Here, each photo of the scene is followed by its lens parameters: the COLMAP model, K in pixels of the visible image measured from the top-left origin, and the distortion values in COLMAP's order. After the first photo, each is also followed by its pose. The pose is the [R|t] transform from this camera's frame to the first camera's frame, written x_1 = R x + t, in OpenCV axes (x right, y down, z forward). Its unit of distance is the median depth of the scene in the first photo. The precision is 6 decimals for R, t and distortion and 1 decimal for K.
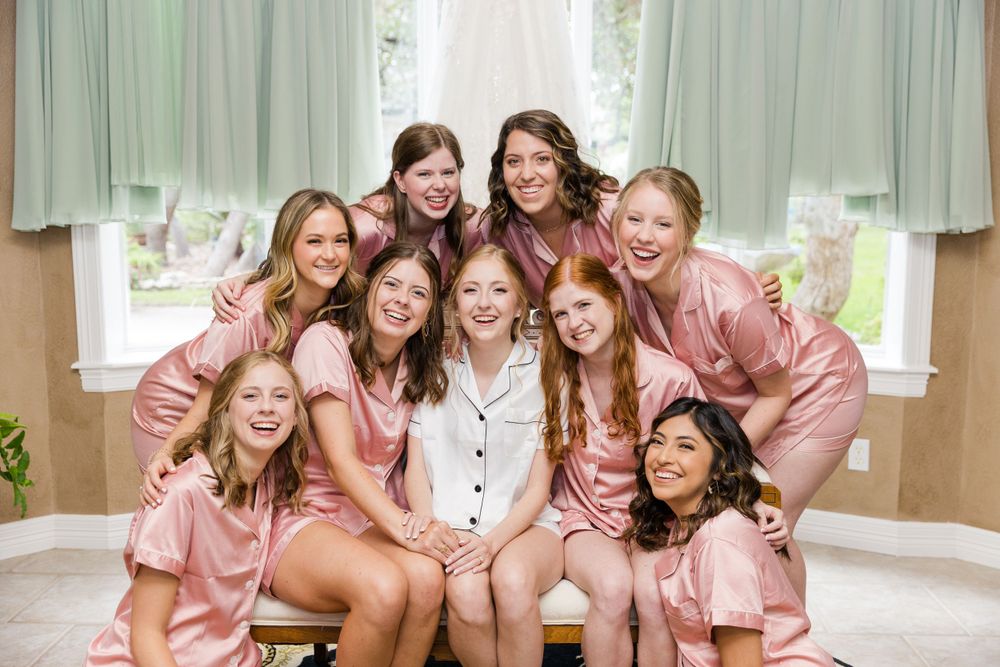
lens RADIAL K [[978.9, 0, 500.0], [0, 978.9, 333.5], [0, 0, 1]] dist [0.013833, -0.034402]
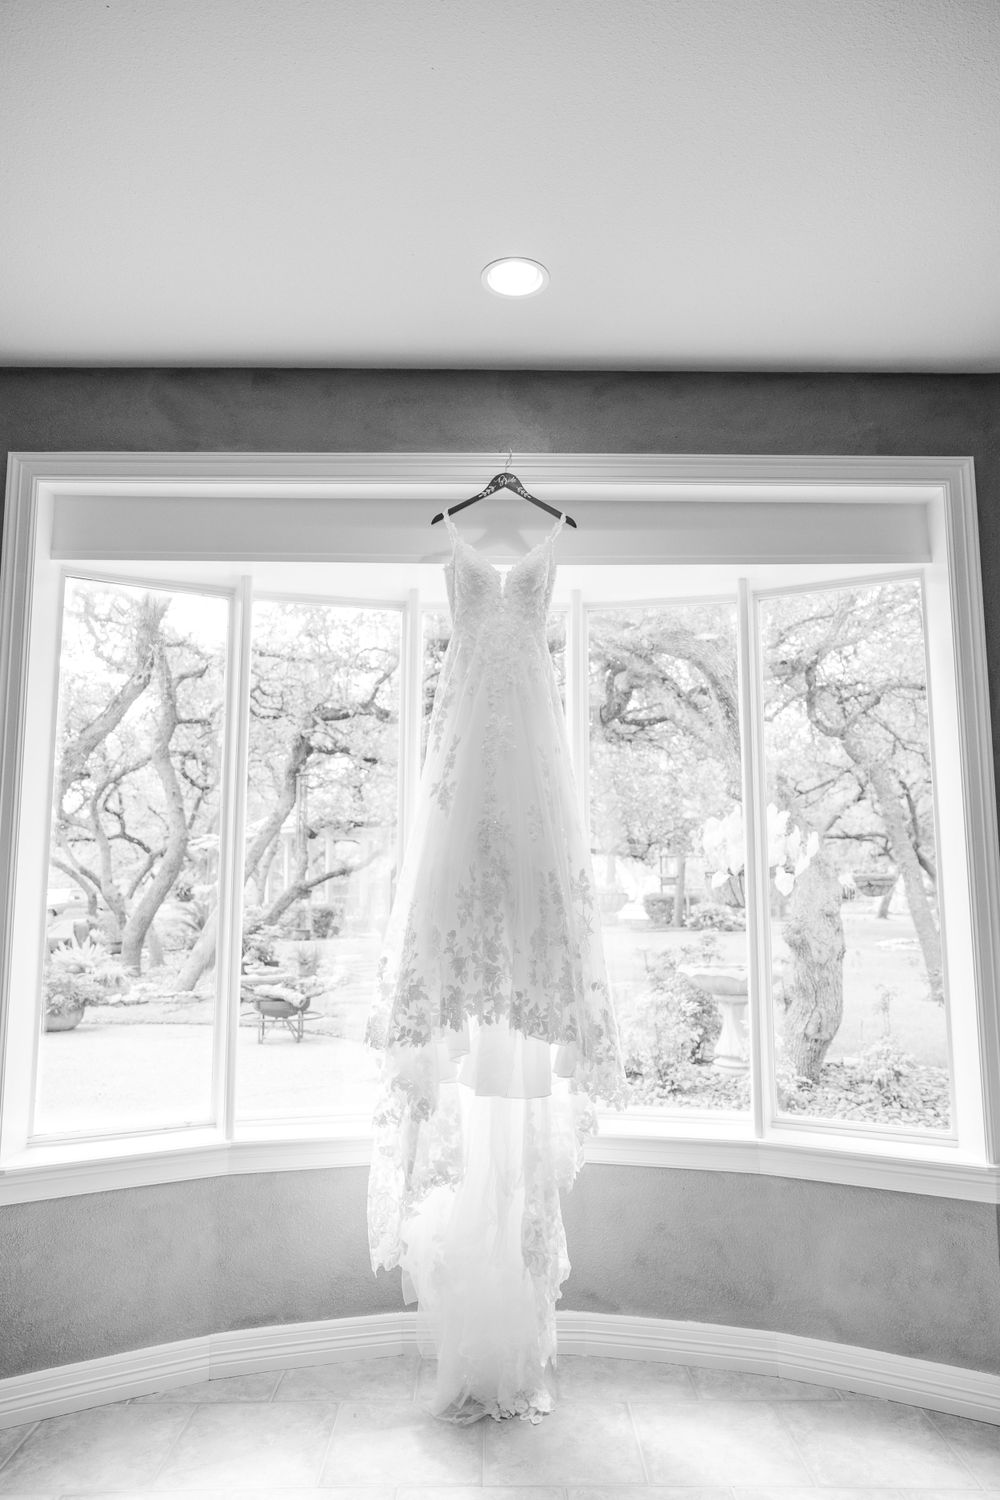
lens RADIAL K [[1468.3, 0, 500.0], [0, 1468.3, 750.0], [0, 0, 1]] dist [0.013833, -0.034402]
pose [[0.999754, 0.000803, -0.022159, 0.059535], [-0.007869, 0.947150, -0.320696, 0.181513], [0.020731, 0.320791, 0.946923, -0.466268]]
